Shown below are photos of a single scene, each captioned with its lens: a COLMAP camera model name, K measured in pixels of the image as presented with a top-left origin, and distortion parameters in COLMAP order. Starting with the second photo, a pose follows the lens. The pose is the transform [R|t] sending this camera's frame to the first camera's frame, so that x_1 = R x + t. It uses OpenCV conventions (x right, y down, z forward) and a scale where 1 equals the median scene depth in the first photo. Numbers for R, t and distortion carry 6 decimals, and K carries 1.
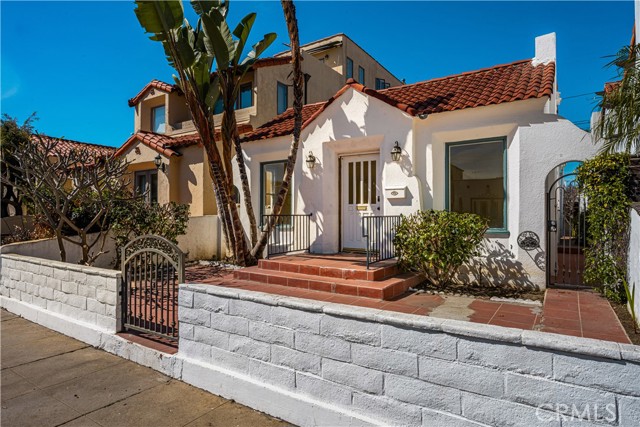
lens RADIAL K [[360.7, 0, 320.0], [0, 360.7, 213.5], [0, 0, 1]] dist [-0.001027, -0.000124]
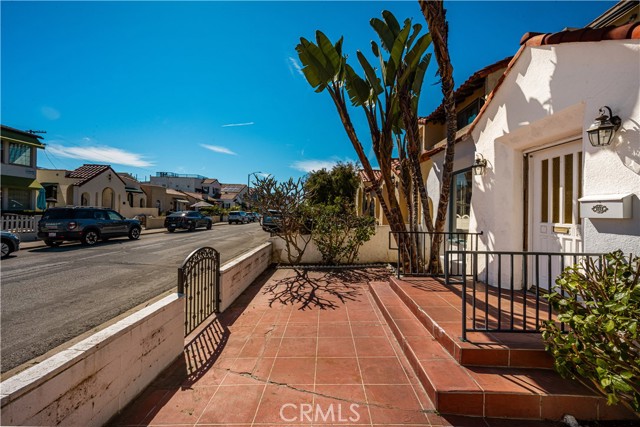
lens RADIAL K [[254.9, 0, 320.0], [0, 254.9, 213.5], [0, 0, 1]] dist [-0.000475, -0.000259]
pose [[0.568103, 0.009121, -0.822907, 0.245731], [-0.010929, 0.999934, 0.003538, -0.041410], [0.822885, 0.006984, 0.568165, 0.407923]]
